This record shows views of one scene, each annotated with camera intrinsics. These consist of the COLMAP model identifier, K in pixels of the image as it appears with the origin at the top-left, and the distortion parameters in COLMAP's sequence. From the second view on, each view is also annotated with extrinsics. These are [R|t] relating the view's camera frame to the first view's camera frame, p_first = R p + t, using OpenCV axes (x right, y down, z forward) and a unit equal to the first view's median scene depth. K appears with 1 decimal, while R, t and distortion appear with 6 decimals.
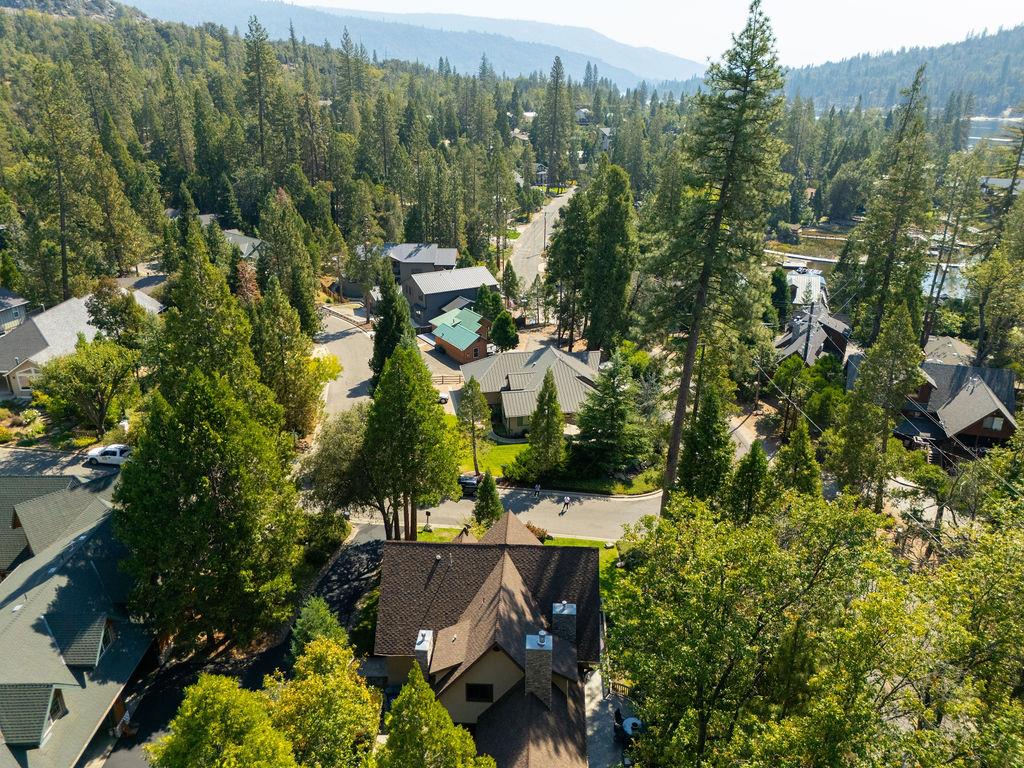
lens RADIAL K [[753.1, 0, 508.9], [0, 753.1, 385.9], [0, 0, 1]] dist [0.065195, -0.055280]
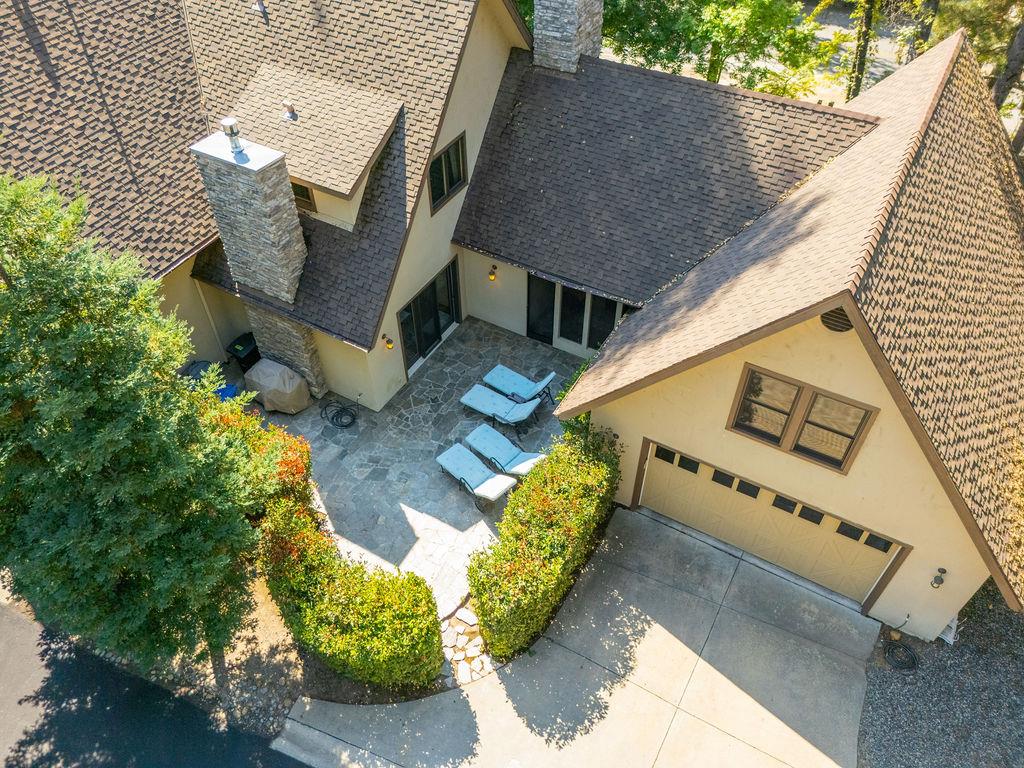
lens RADIAL K [[753.1, 0, 508.9], [0, 753.1, 385.9], [0, 0, 1]] dist [0.065195, -0.055280]
pose [[0.447313, -0.646447, 0.618076, -0.278615], [0.338623, 0.762032, 0.551943, 0.235854], [-0.827796, -0.037597, 0.559769, 0.625721]]
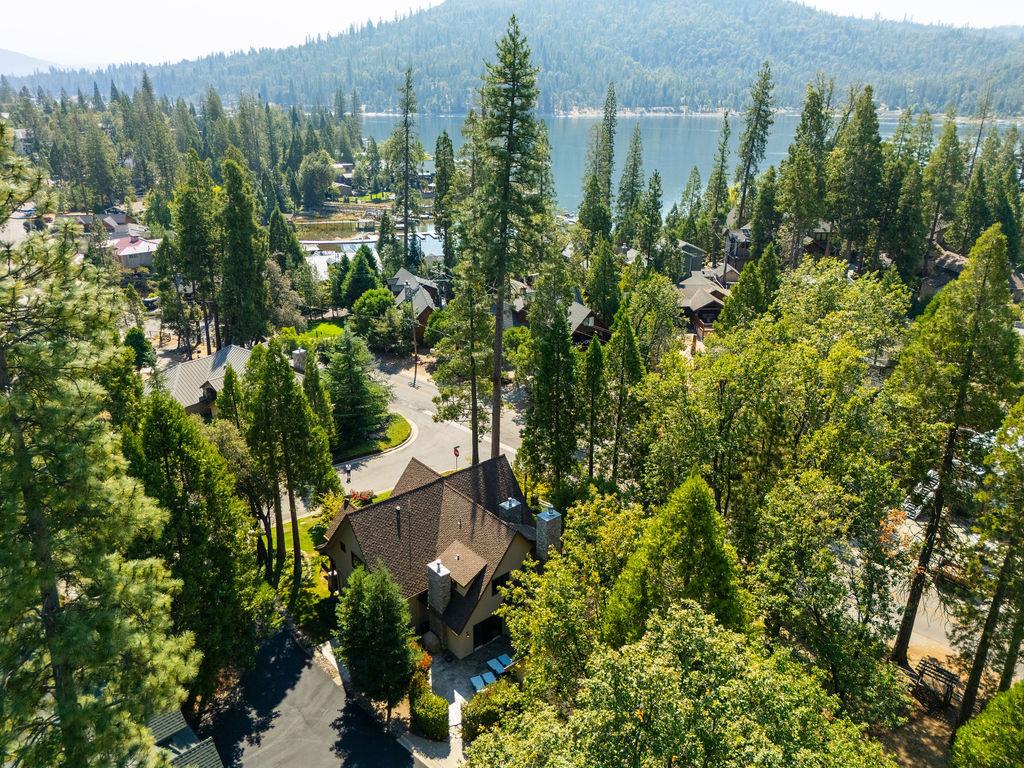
lens RADIAL K [[753.1, 0, 508.9], [0, 753.1, 385.9], [0, 0, 1]] dist [0.065195, -0.055280]
pose [[0.733693, -0.252848, 0.630684, -0.588807], [0.251248, 0.963354, 0.093935, -0.007526], [-0.631323, 0.089539, 0.770333, 0.030490]]
